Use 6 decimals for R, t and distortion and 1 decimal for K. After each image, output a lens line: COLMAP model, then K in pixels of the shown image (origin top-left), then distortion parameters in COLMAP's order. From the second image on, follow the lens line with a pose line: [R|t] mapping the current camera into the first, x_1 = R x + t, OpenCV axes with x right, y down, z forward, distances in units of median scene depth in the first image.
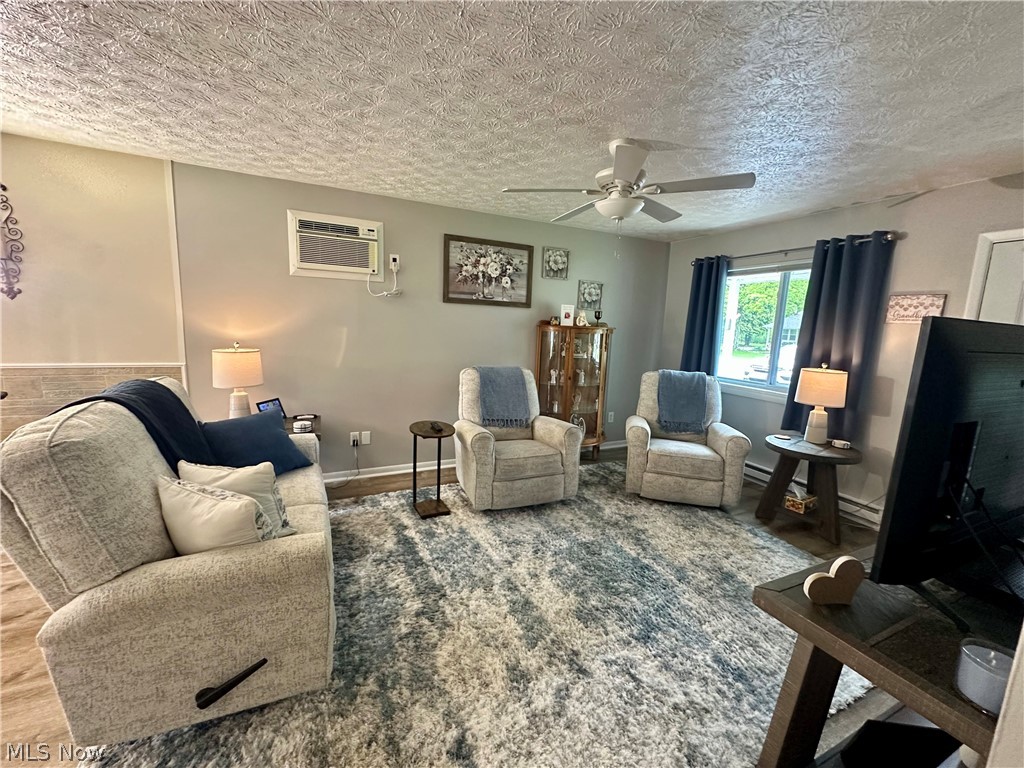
lens RADIAL K [[408.7, 0, 512.4], [0, 408.7, 384.8], [0, 0, 1]] dist [-0.002329, 0.000502]
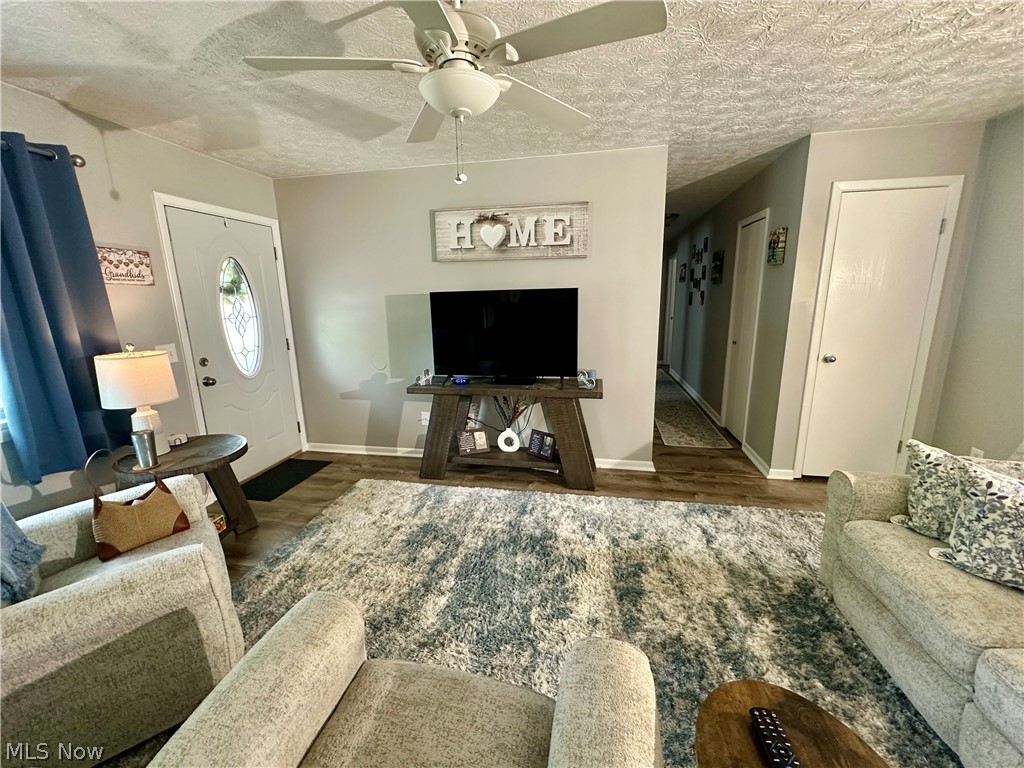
lens RADIAL K [[408.7, 0, 512.4], [0, 408.7, 384.8], [0, 0, 1]] dist [-0.002329, 0.000502]
pose [[-0.804138, -0.151560, 0.574796, -0.147318], [0.073789, 0.934022, 0.349511, -0.170248], [-0.589844, 0.323469, -0.739900, 1.082528]]
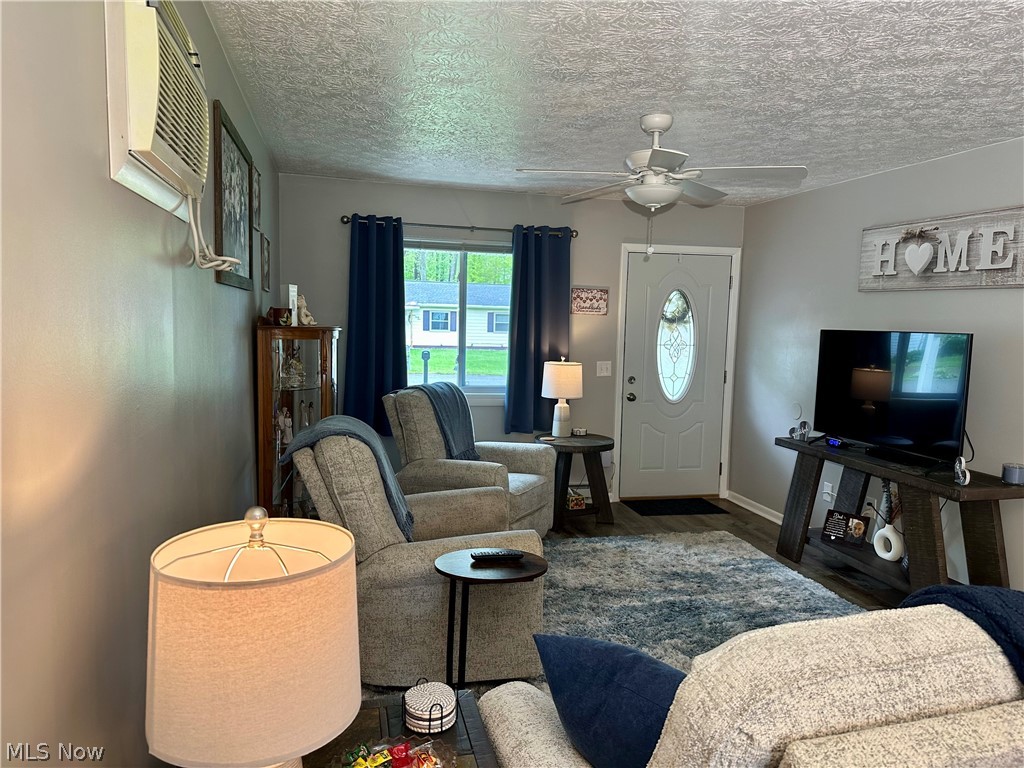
lens RADIAL K [[707.8, 0, 520.4], [0, 707.8, 384.3], [0, 0, 1]] dist [0.128653, -0.190394]
pose [[0.193315, -0.128700, 0.972659, -0.886718], [0.126388, 0.986366, 0.105394, -0.168567], [-0.972962, 0.102558, 0.206945, 0.707524]]
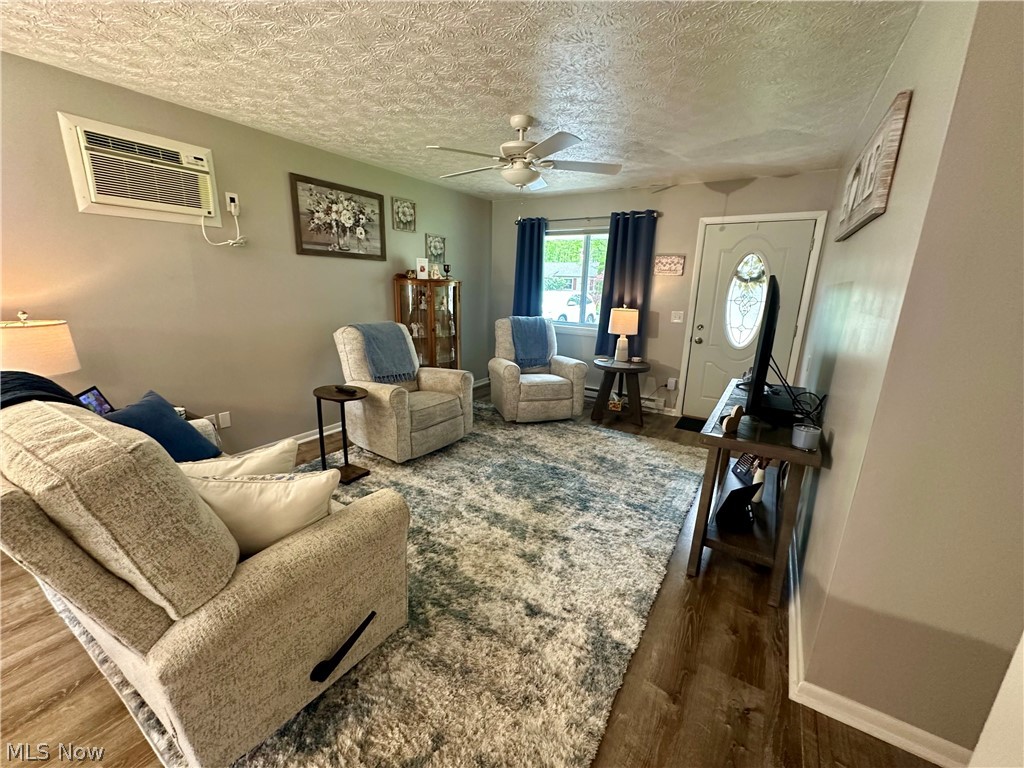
lens RADIAL K [[408.7, 0, 512.4], [0, 408.7, 384.8], [0, 0, 1]] dist [-0.002329, 0.000502]
pose [[0.845263, -0.146226, 0.513953, -0.315064], [0.085880, 0.986501, 0.139431, -0.007601], [-0.527404, -0.073718, 0.846411, -0.013703]]
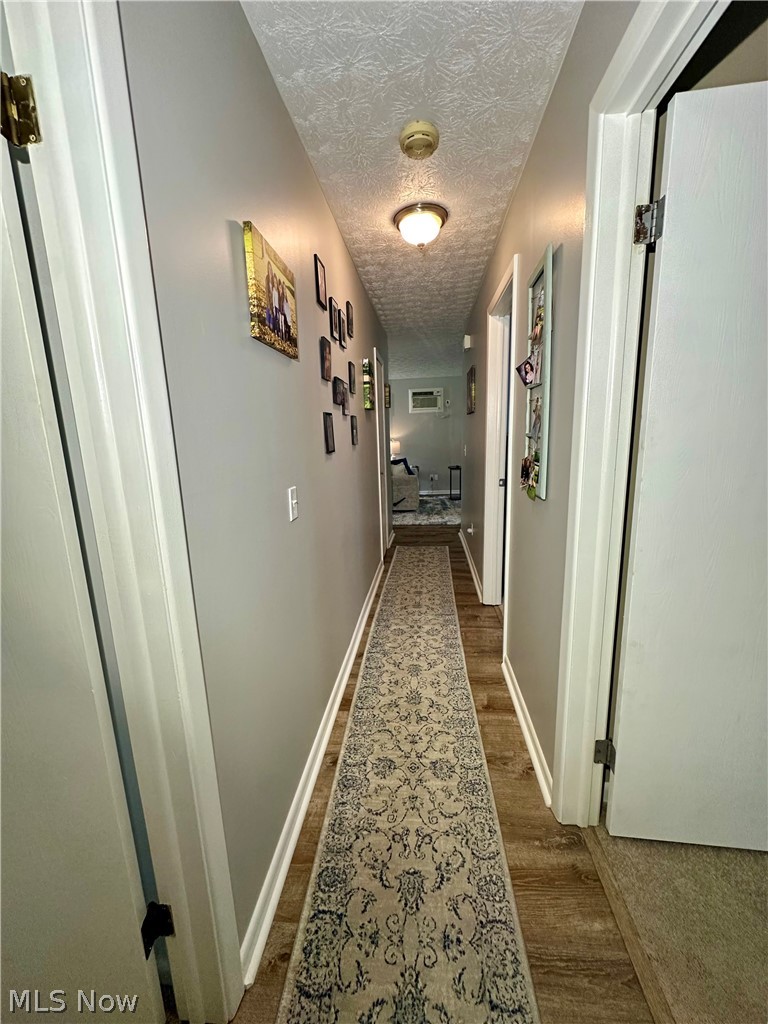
lens RADIAL K [[408.7, 0, 384.0], [0, 408.7, 512.0], [0, 0, 1]] dist [-0.002329, 0.000502]
pose [[0.850618, 0.030962, -0.524871, 0.733489], [-0.009145, 0.998985, 0.044110, 0.258528], [0.525704, -0.032721, 0.850038, -1.373628]]
